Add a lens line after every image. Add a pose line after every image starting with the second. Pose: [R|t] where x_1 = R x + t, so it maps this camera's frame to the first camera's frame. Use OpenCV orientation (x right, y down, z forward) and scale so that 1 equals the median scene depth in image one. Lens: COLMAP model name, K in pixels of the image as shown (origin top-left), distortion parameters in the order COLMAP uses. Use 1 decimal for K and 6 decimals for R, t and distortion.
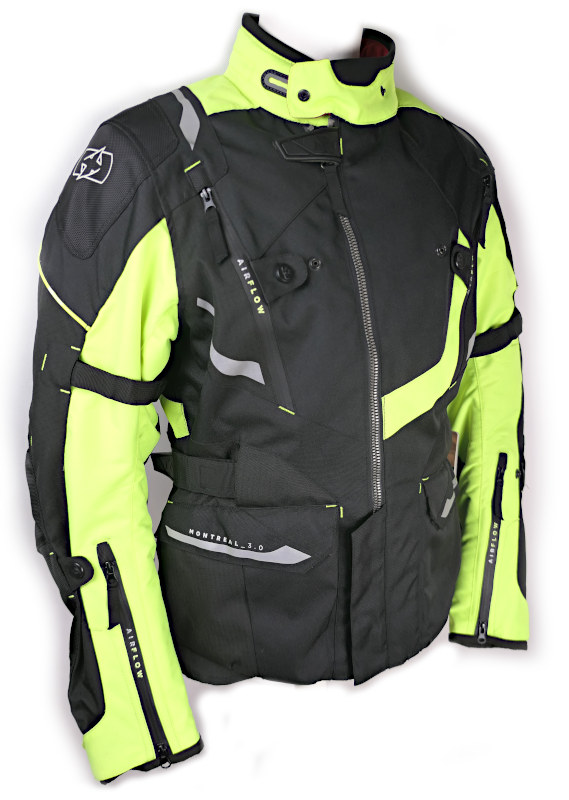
lens RADIAL K [[653.5, 0, 259.2], [0, 653.5, 397.8], [0, 0, 1]] dist [0.004356, -0.001179]
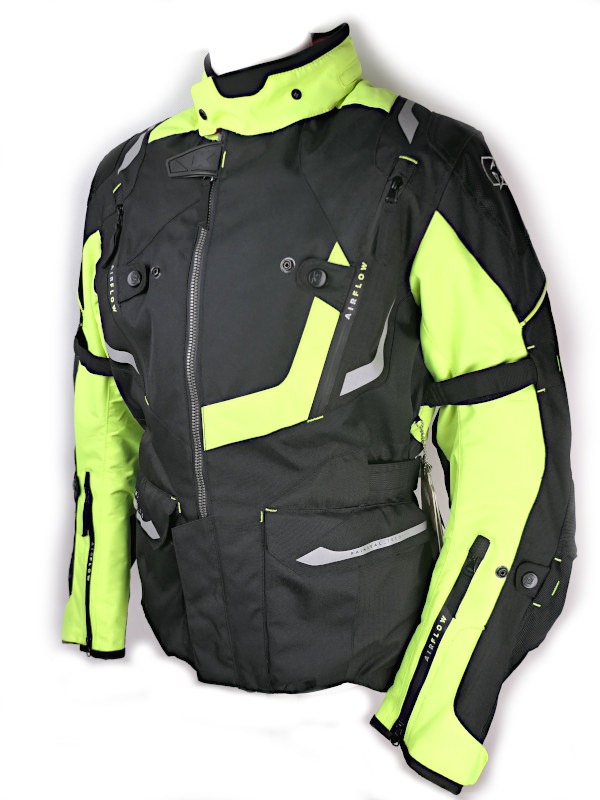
lens RADIAL K [[619.2, 0, 300.0], [0, 619.2, 400.0], [0, 0, 1]] dist [0.004812, 0.000059]
pose [[0.657745, 0.200341, -0.726109, 0.961059], [-0.195704, 0.976328, 0.092101, -0.127668], [0.727372, 0.081524, 0.681383, 0.448180]]
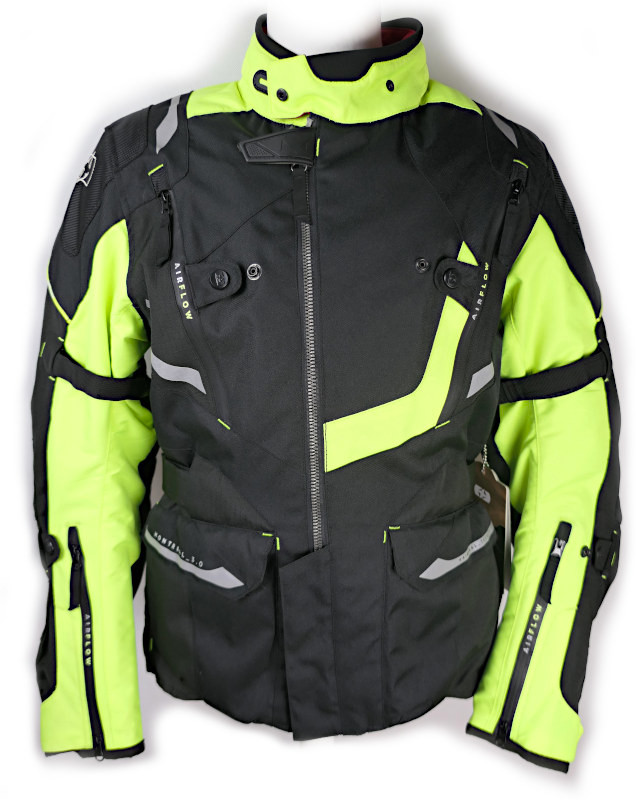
lens RADIAL K [[681.6, 0, 318.0], [0, 681.6, 400.0], [0, 0, 1]] dist [-0.002018, 0.004396]
pose [[0.917039, 0.121987, -0.379683, 0.520954], [-0.132772, 0.991144, -0.002239, -0.029915], [0.376047, 0.052465, 0.925114, 0.129848]]
